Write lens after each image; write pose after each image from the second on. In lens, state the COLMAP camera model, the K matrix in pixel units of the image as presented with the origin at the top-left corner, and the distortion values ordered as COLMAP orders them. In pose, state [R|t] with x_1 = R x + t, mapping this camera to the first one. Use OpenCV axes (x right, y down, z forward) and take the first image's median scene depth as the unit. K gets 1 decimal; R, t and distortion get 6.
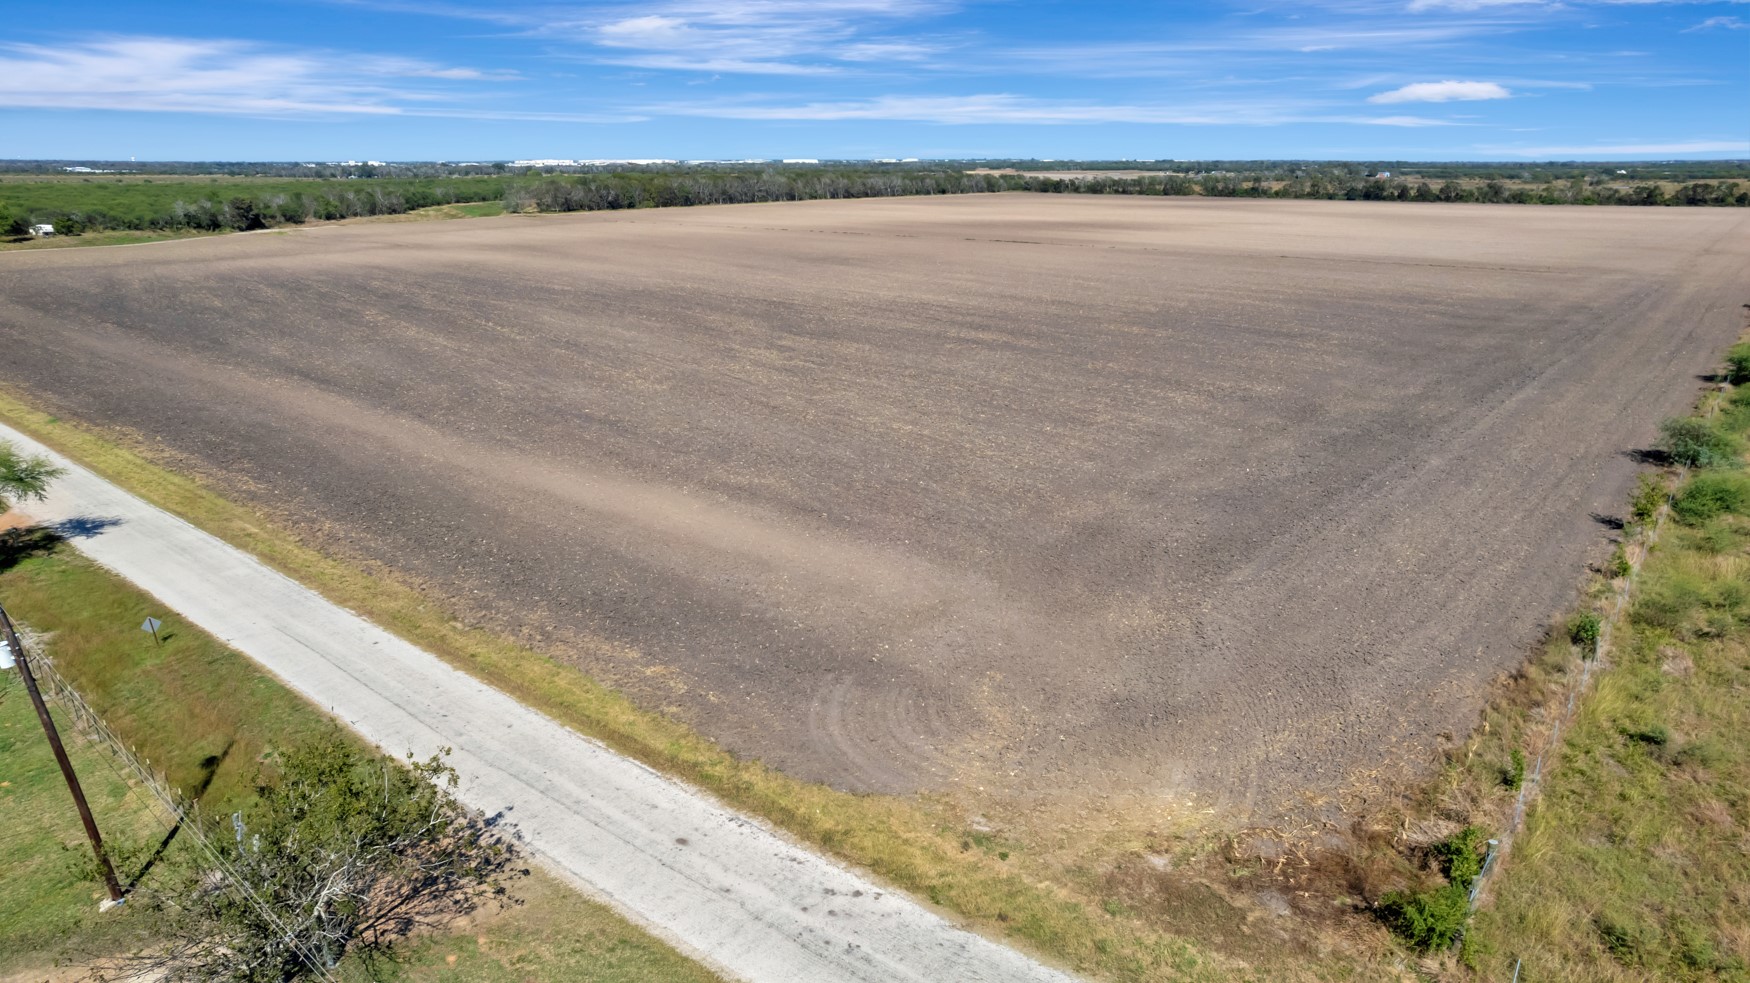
lens RADIAL K [[1122.6, 0, 875.0], [0, 1122.6, 491.5], [0, 0, 1]] dist [-0.049347, 0.031666]
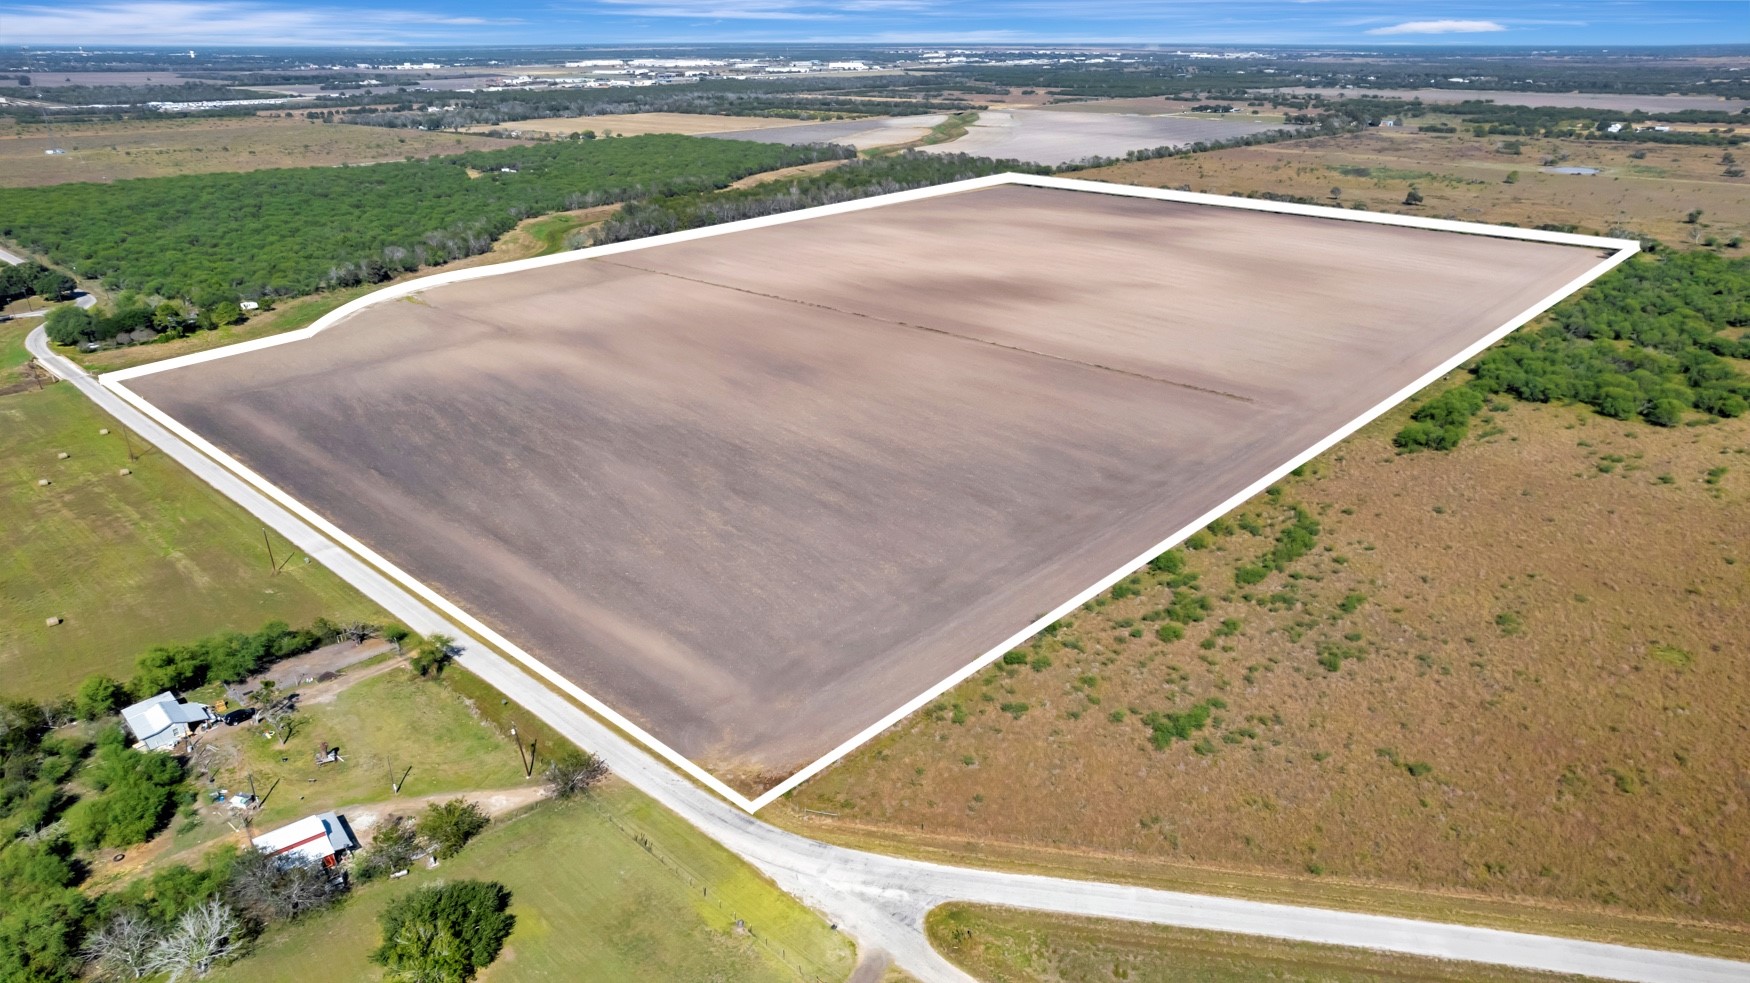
lens RADIAL K [[1122.6, 0, 875.0], [0, 1122.6, 491.5], [0, 0, 1]] dist [-0.049347, 0.031666]
pose [[0.998926, 0.019631, -0.041960, 0.066846], [-0.015533, 0.995276, 0.095836, -0.090156], [0.043643, -0.095081, 0.994512, -0.242101]]
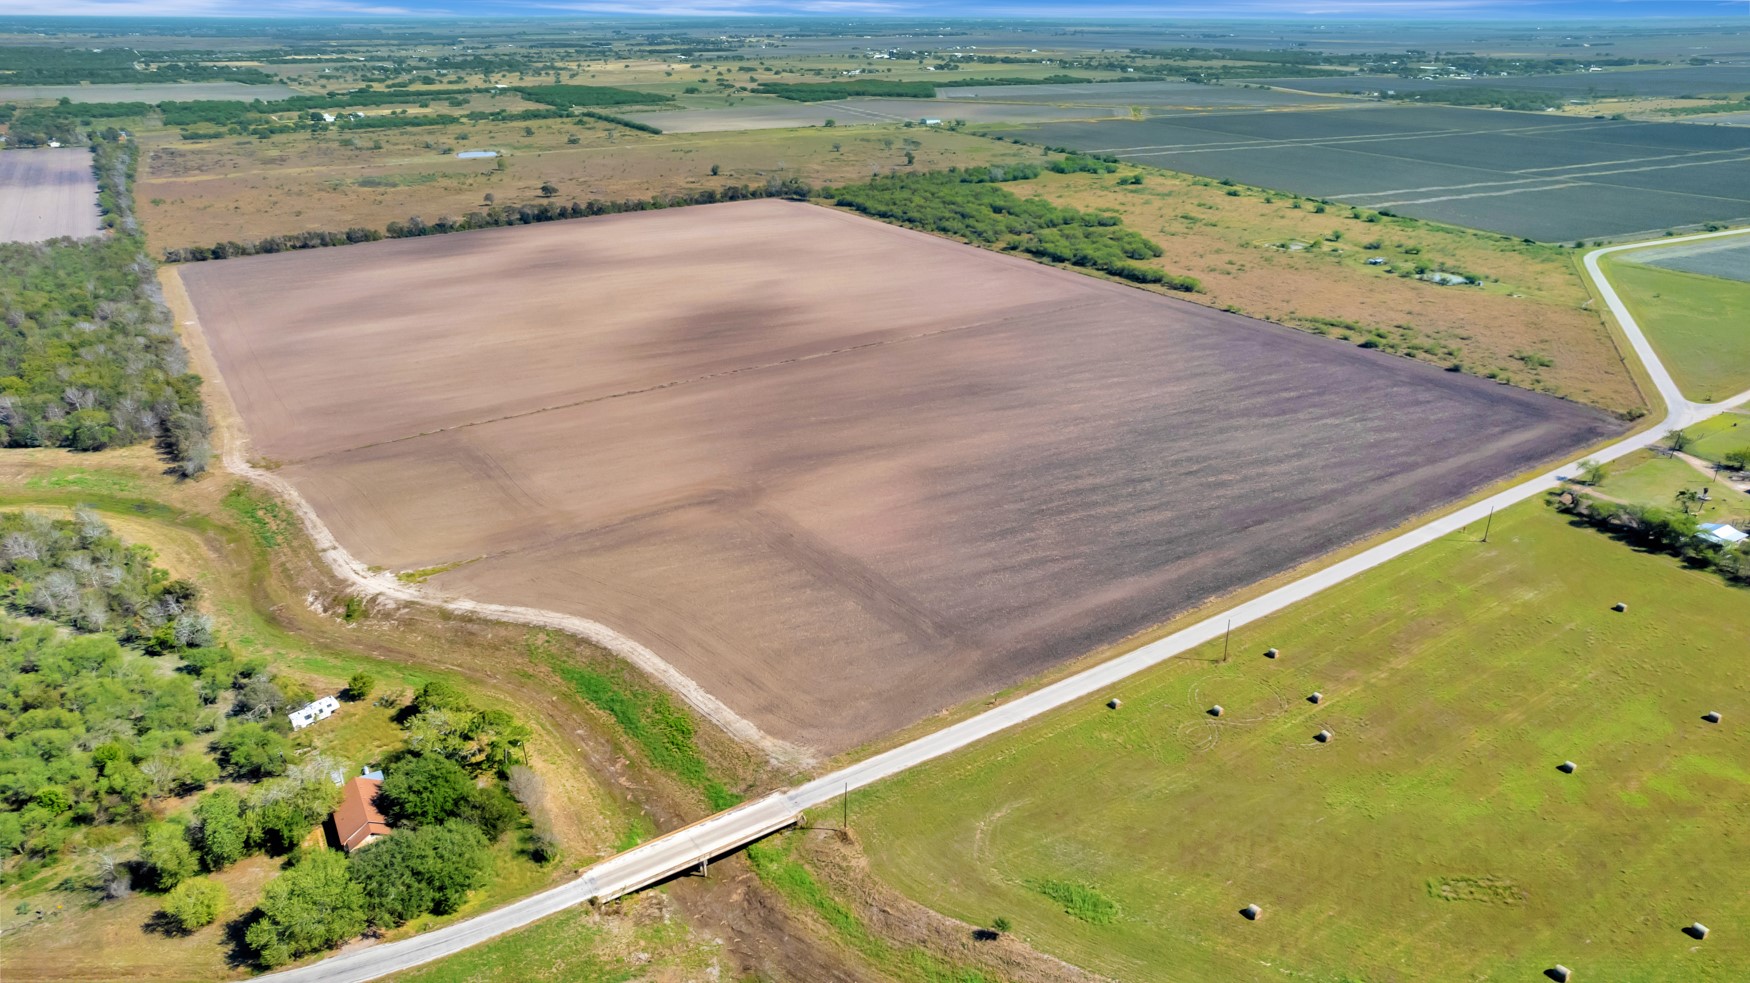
lens RADIAL K [[1122.6, 0, 875.0], [0, 1122.6, 491.5], [0, 0, 1]] dist [-0.049347, 0.031666]
pose [[0.279475, -0.384165, 0.879949, -0.786648], [0.278300, 0.909537, 0.308694, -0.302339], [-0.918936, 0.158618, 0.361106, 0.271444]]
